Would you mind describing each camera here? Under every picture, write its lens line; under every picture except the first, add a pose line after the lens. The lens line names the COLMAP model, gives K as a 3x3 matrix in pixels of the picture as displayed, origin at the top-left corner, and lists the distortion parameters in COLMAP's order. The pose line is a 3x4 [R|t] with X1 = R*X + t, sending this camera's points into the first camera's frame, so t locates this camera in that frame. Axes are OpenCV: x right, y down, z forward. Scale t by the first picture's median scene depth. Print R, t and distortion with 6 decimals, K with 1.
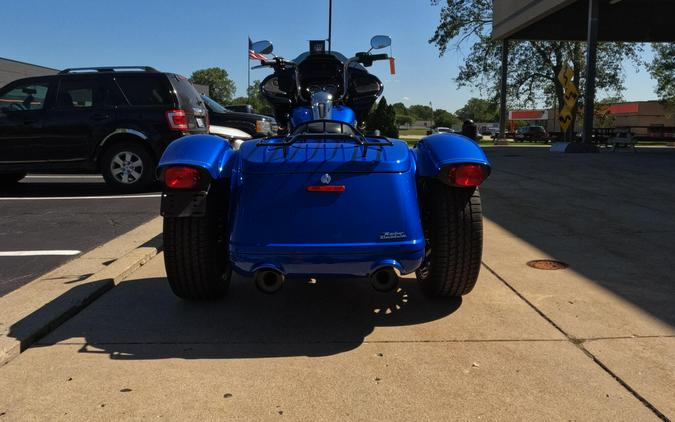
lens RADIAL K [[526.2, 0, 340.7], [0, 526.2, 174.9], [0, 0, 1]] dist [0.002897, -0.003706]
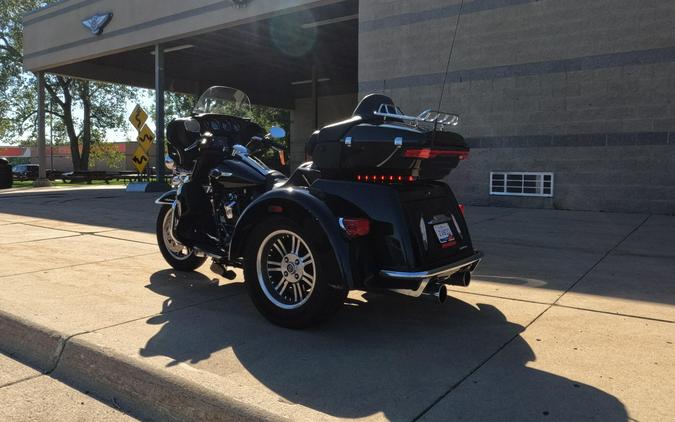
lens RADIAL K [[526.2, 0, 337.4], [0, 526.2, 194.9], [0, 0, 1]] dist [0.002897, -0.003706]
pose [[0.601534, -0.044026, 0.797633, -0.066704], [0.071032, 0.997473, 0.001488, -0.004392], [-0.795683, 0.055762, 0.603142, 0.026882]]
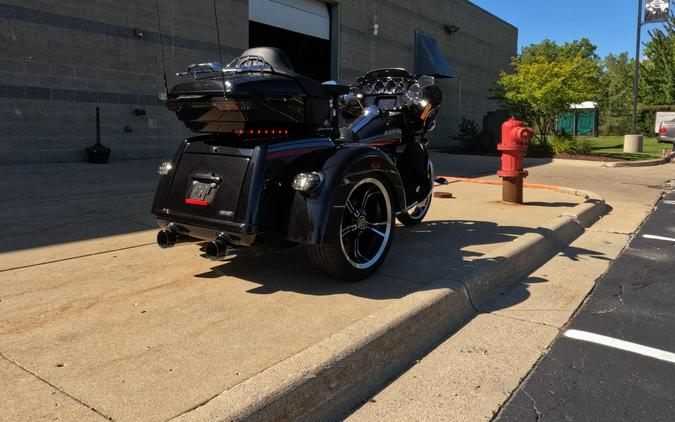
lens RADIAL K [[526.2, 0, 336.6], [0, 526.2, 175.2], [0, 0, 1]] dist [0.002897, -0.003706]
pose [[-0.808787, -0.073386, 0.583505, -0.062684], [0.028024, 0.986248, 0.162881, -0.016303], [-0.587433, 0.148088, -0.795608, 0.164401]]
